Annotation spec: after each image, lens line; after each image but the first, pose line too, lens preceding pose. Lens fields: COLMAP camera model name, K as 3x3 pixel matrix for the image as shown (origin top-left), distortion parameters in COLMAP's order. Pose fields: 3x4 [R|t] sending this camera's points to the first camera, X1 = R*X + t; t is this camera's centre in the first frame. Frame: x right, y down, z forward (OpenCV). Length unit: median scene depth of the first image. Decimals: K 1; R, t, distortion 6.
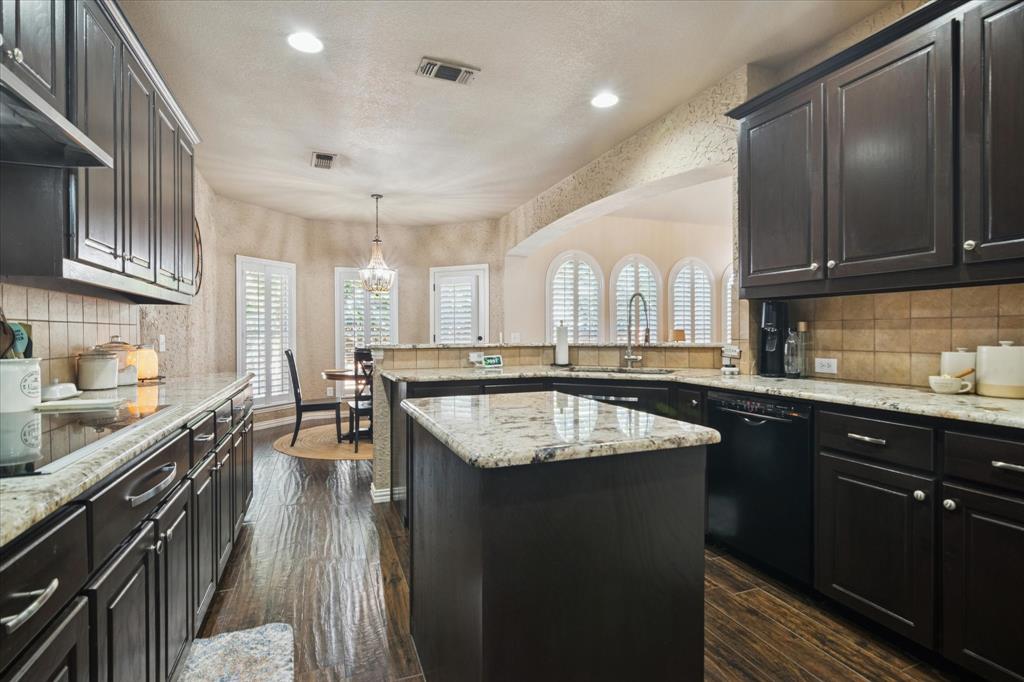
lens RADIAL K [[497.0, 0, 513.3], [0, 497.0, 335.8], [0, 0, 1]] dist [0.000884, 0.002867]
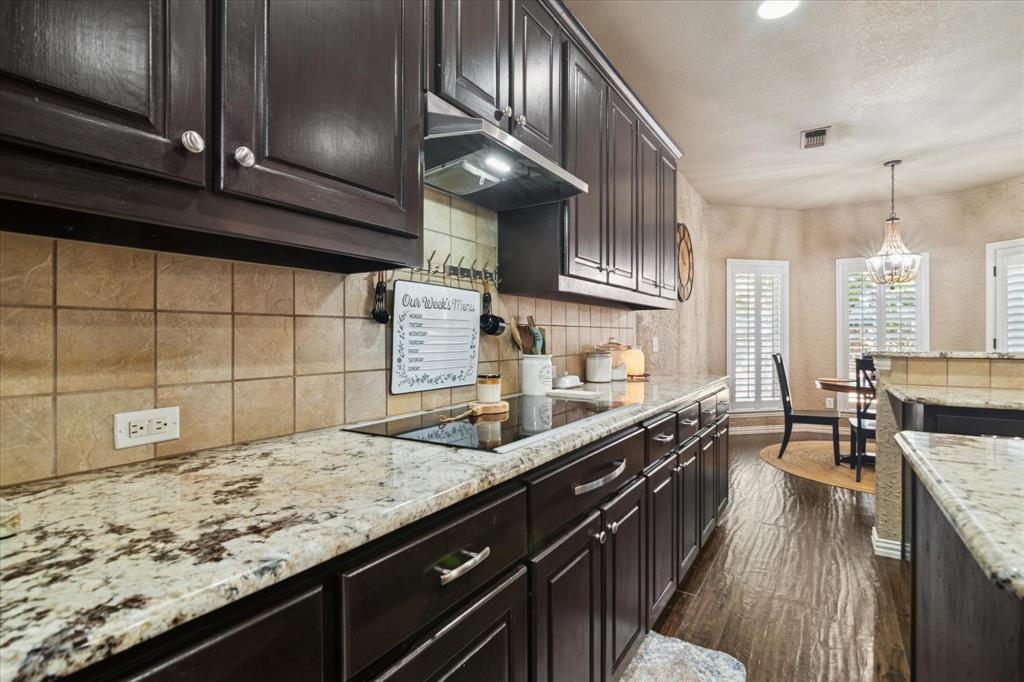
lens RADIAL K [[497.0, 0, 517.2], [0, 497.0, 335.6], [0, 0, 1]] dist [0.000884, 0.002867]
pose [[0.595590, 0.002384, -0.803285, 0.011579], [-0.006649, 0.999976, -0.001962, -0.000834], [0.803261, 0.006509, 0.595591, 0.080482]]
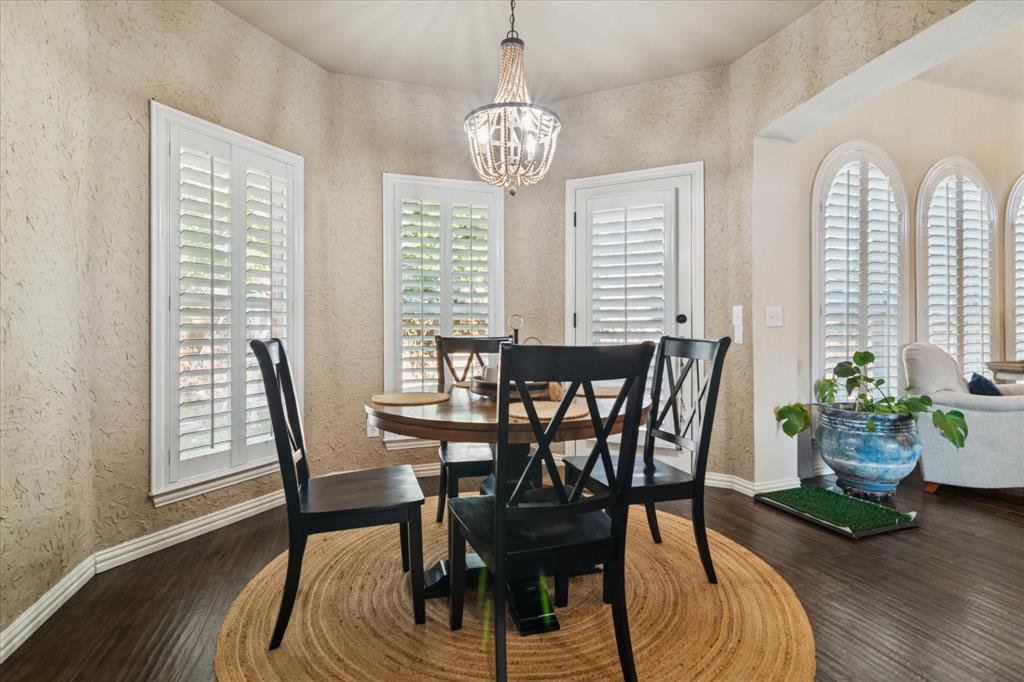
lens RADIAL K [[497.0, 0, 510.3], [0, 497.0, 328.7], [0, 0, 1]] dist [0.000884, 0.002867]
pose [[0.998881, 0.003025, -0.047191, -0.424964], [-0.003144, 0.999992, -0.002440, 0.032704], [0.047183, 0.002586, 0.998883, 1.043357]]
